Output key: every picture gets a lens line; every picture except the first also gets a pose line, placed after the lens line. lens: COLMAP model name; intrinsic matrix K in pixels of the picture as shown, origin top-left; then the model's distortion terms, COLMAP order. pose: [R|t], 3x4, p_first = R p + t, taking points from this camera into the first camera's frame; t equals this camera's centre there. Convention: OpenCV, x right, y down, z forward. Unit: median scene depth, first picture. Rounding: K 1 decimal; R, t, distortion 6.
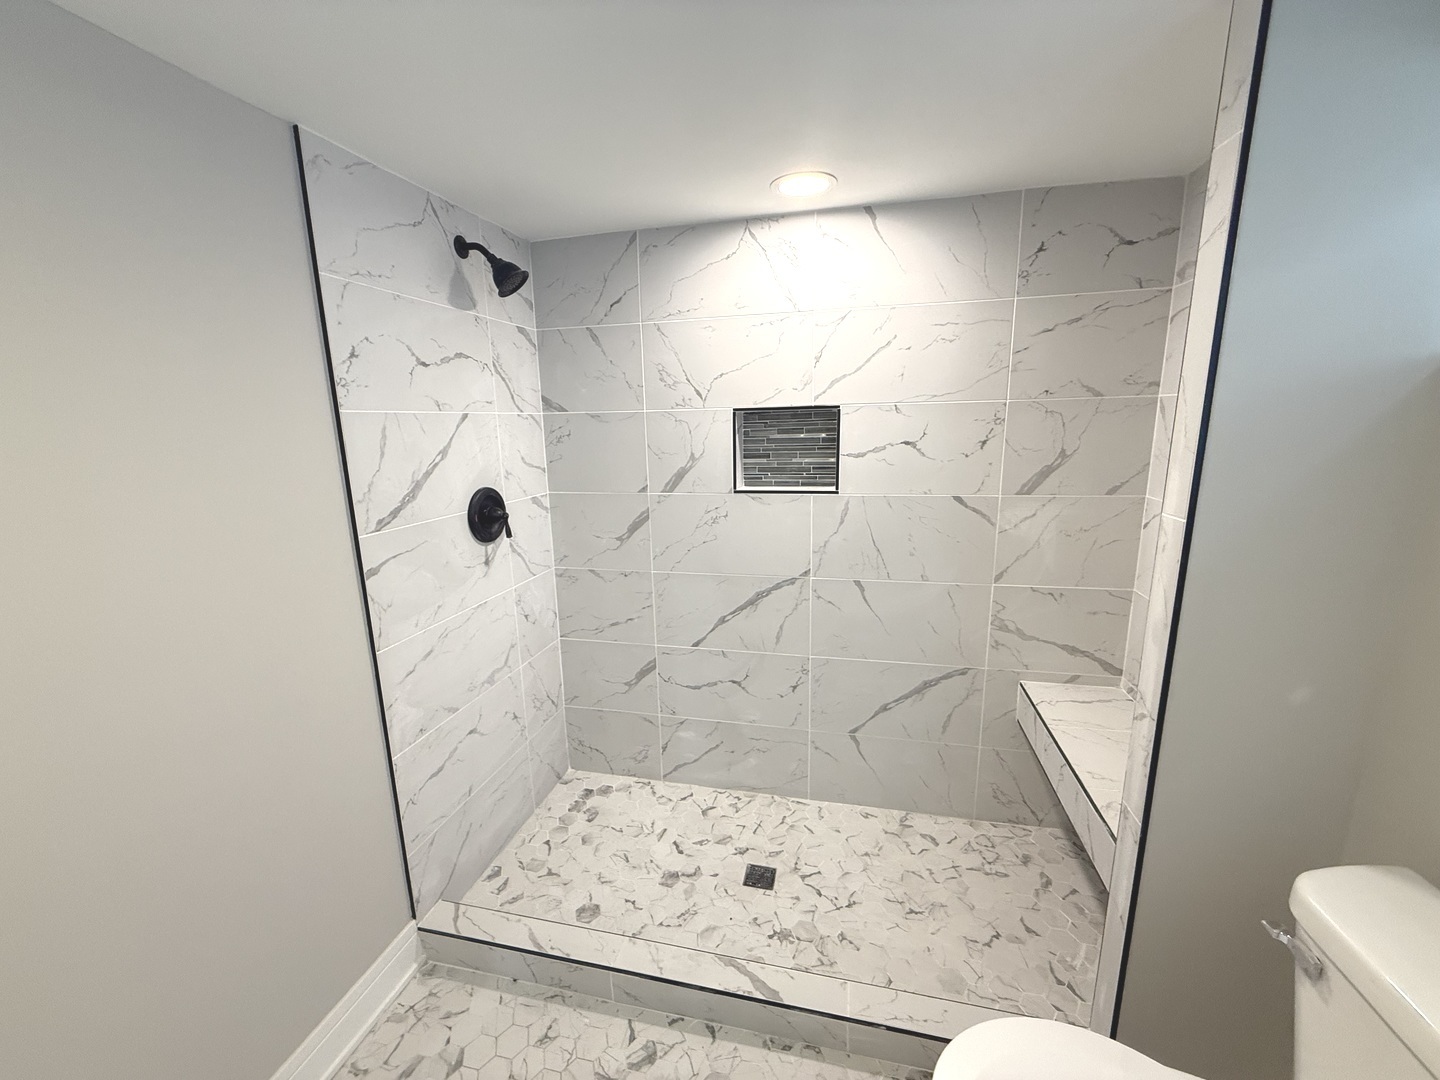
lens RADIAL K [[575.1, 0, 720.0], [0, 575.1, 540.0], [0, 0, 1]] dist [-0.000746, -0.000030]
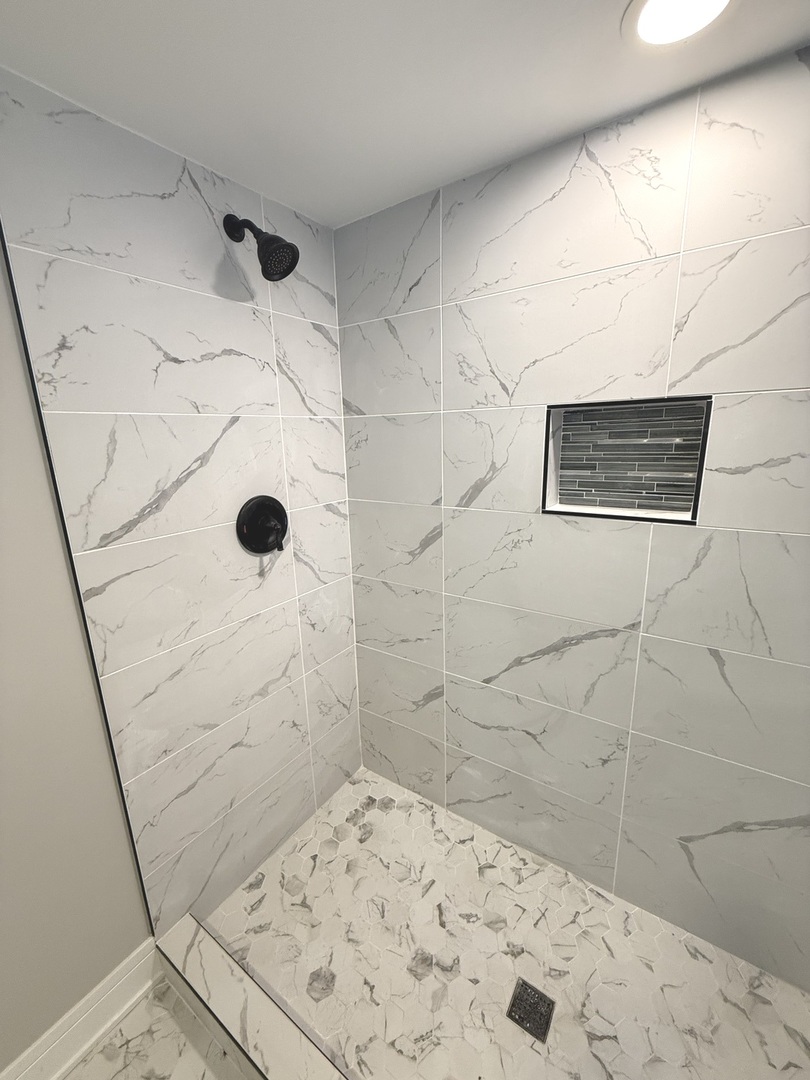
lens RADIAL K [[431.3, 0, 406.3], [0, 431.3, 536.4], [0, 0, 1]] dist [-0.000746, -0.000030]
pose [[0.933887, 0.078210, -0.348910, 0.063015], [-0.064663, 0.996637, 0.050324, -0.071331], [0.351672, -0.024435, 0.935804, 0.393229]]
